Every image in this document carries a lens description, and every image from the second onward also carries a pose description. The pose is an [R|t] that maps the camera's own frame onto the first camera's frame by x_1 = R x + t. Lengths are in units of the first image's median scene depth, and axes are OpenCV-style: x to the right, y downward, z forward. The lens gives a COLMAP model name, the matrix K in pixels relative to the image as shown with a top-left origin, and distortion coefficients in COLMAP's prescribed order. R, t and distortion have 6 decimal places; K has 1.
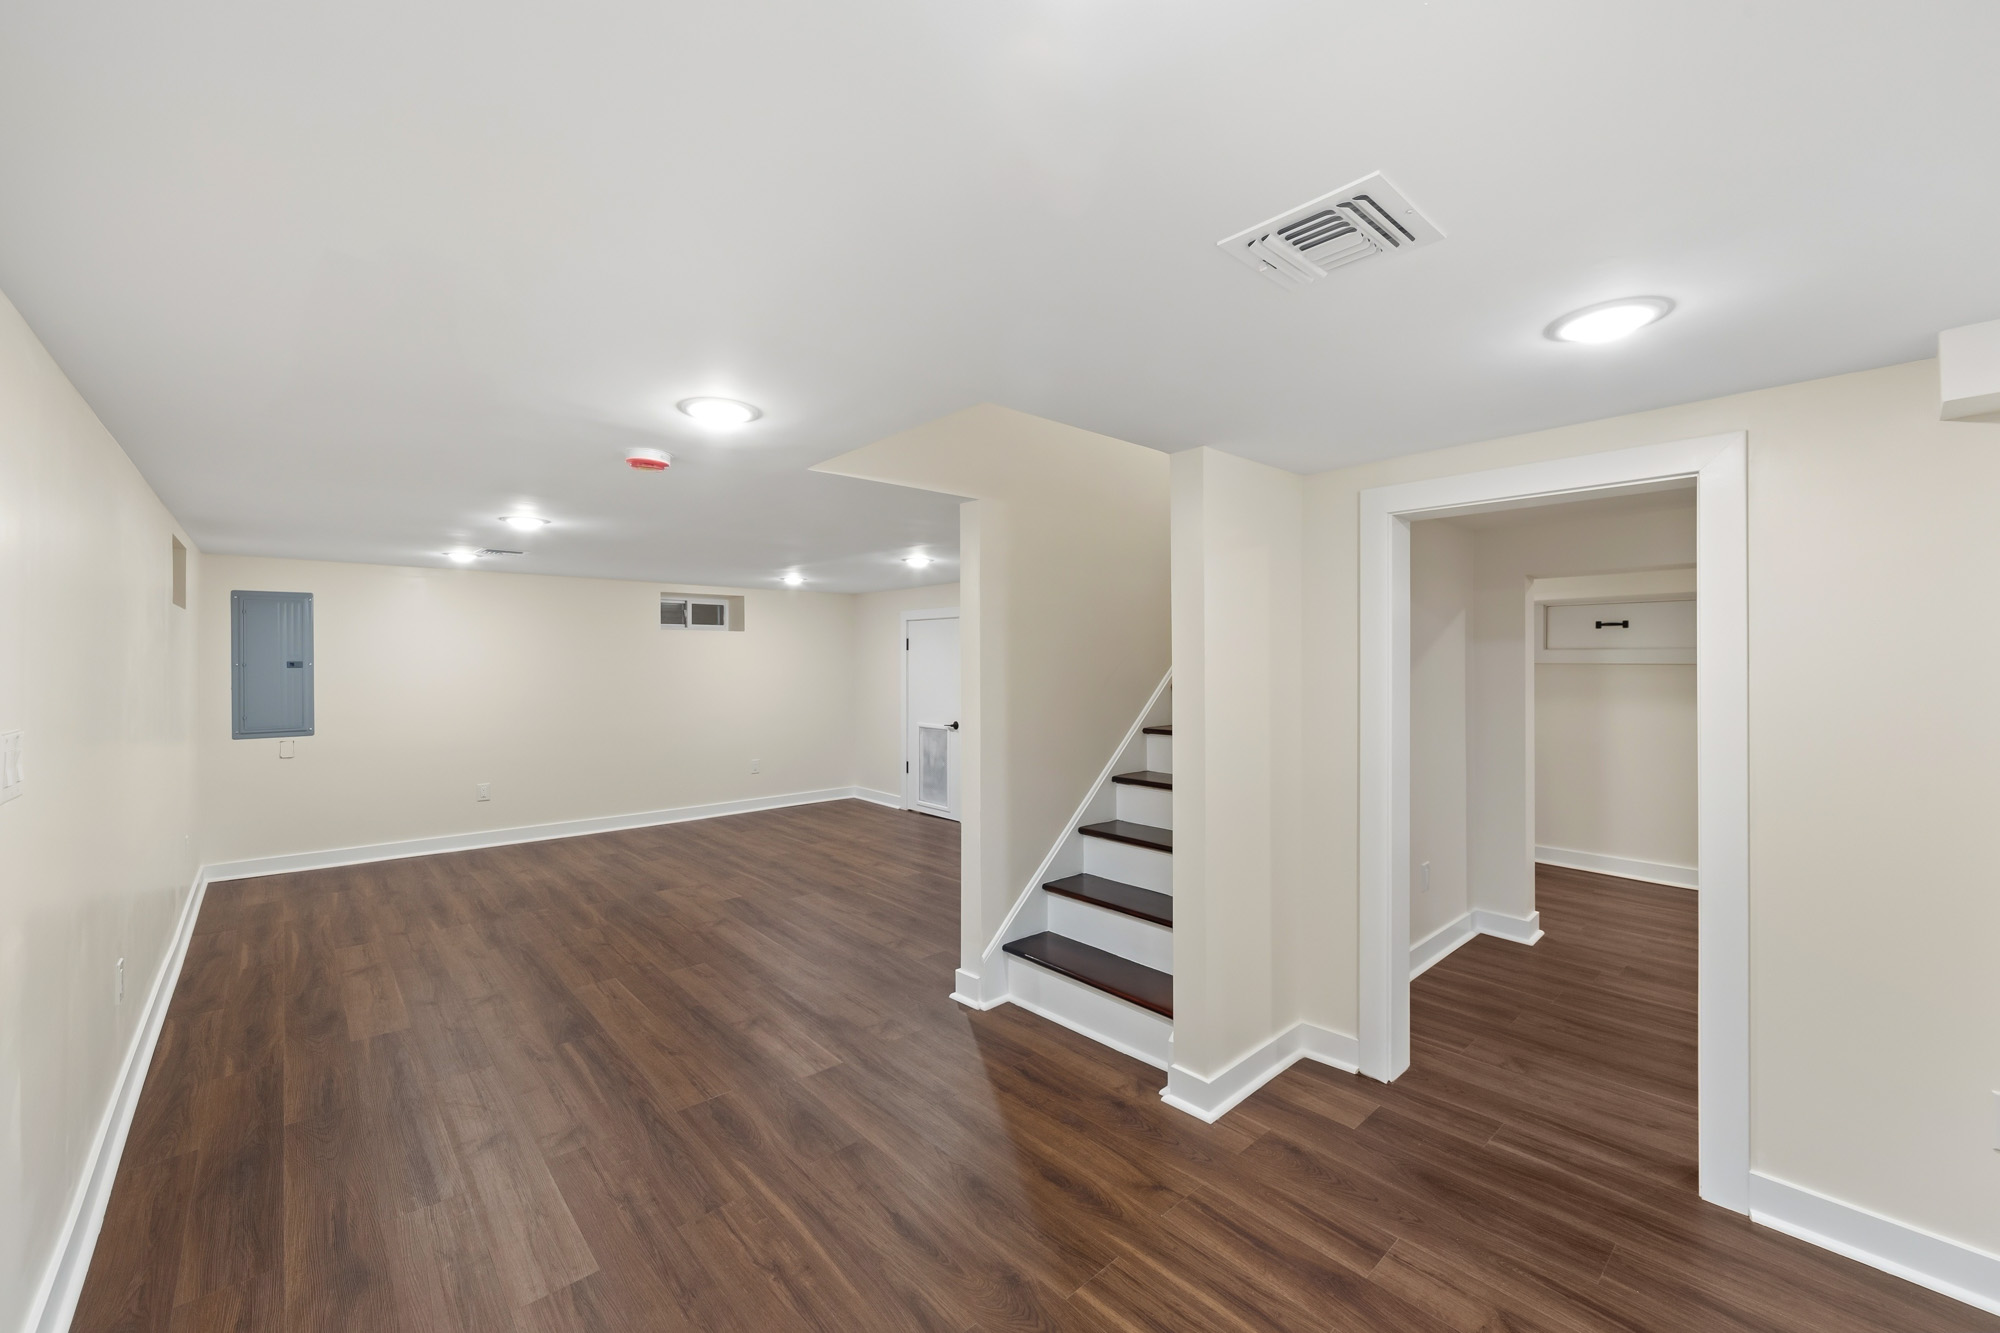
lens RADIAL K [[794.5, 0, 999.4], [0, 794.5, 669.3], [0, 0, 1]] dist [-0.001888, -0.000551]
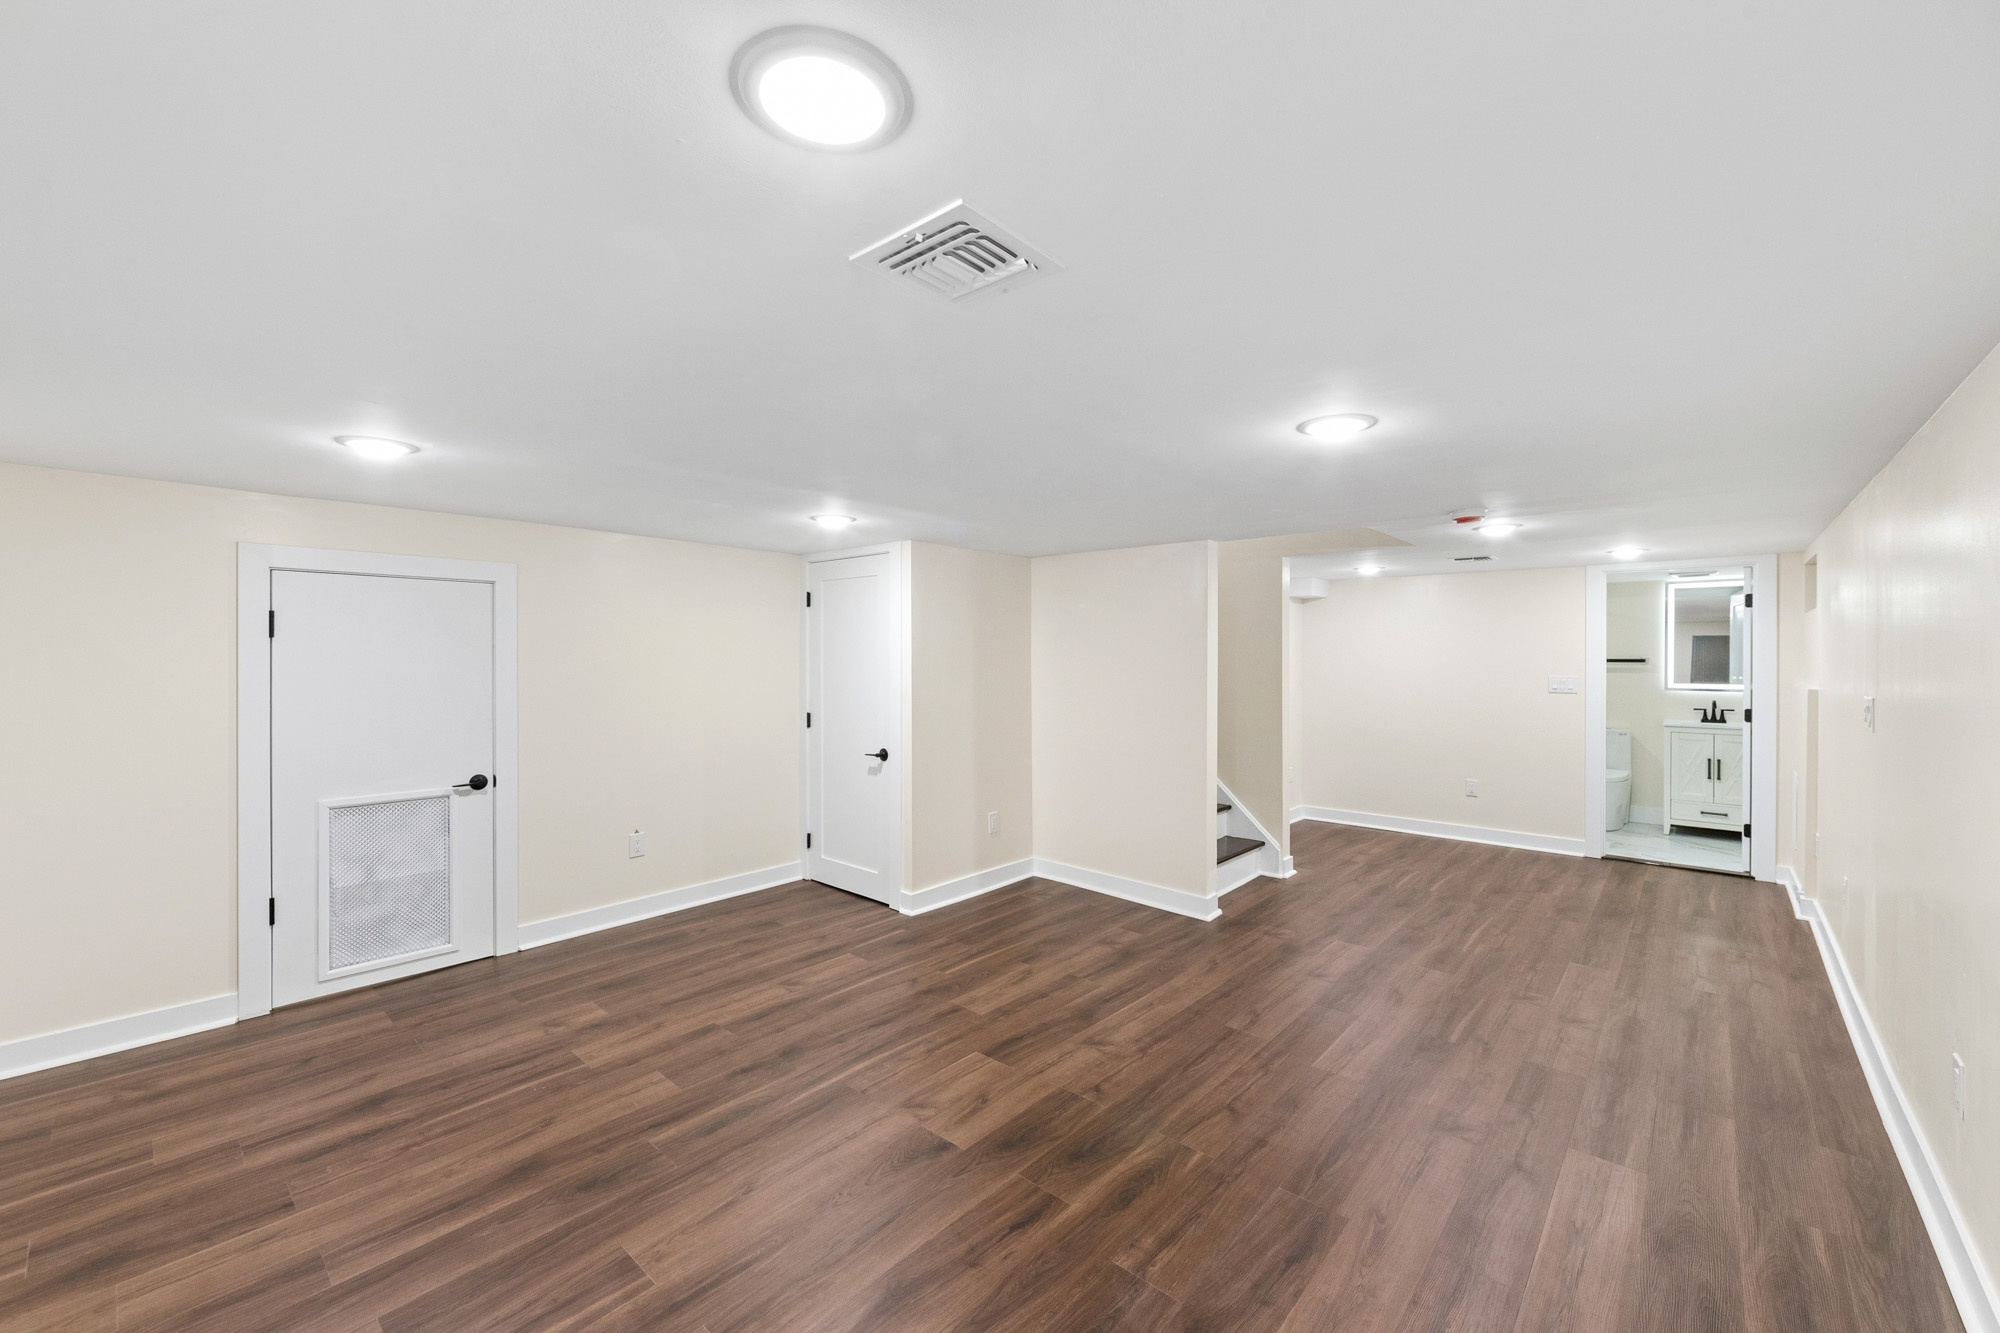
lens RADIAL K [[794.5, 0, 999.1], [0, 794.5, 655.4], [0, 0, 1]] dist [-0.001888, -0.000551]
pose [[-0.107487, 0.003013, 0.994202, -1.171371], [0.011781, 0.999929, -0.001757, -0.018569], [-0.994137, 0.011524, -0.107515, 1.317898]]
